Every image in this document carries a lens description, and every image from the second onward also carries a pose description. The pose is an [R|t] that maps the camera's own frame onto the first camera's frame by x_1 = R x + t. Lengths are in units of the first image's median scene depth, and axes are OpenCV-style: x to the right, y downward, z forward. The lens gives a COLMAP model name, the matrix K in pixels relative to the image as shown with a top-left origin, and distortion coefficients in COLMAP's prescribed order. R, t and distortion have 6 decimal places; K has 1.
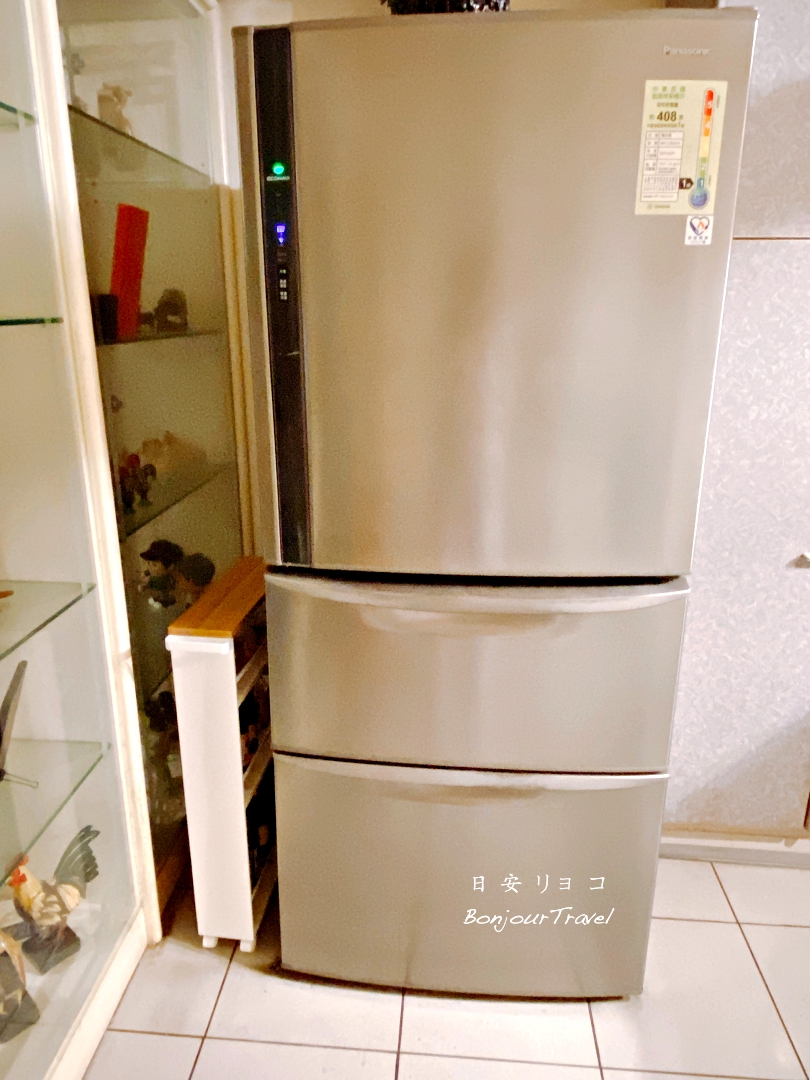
lens RADIAL K [[756.5, 0, 405.7], [0, 756.5, 537.5], [0, 0, 1]] dist [0.006910, -0.000988]
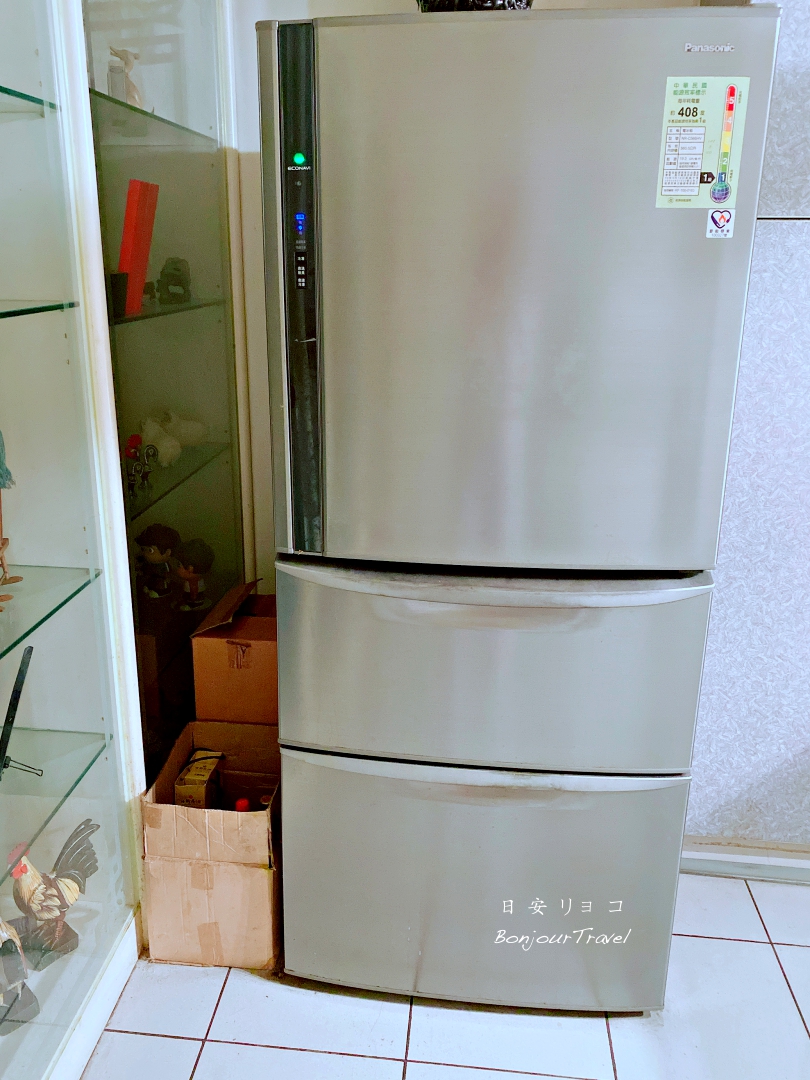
lens RADIAL K [[871.5, 0, 383.1], [0, 871.5, 540.2], [0, 0, 1]] dist [0.002796, 0.006688]
pose [[0.999095, 0.013506, -0.040324, -0.002523], [-0.012667, 0.999699, 0.021007, -0.004749], [0.040595, -0.020477, 0.998966, -0.102371]]
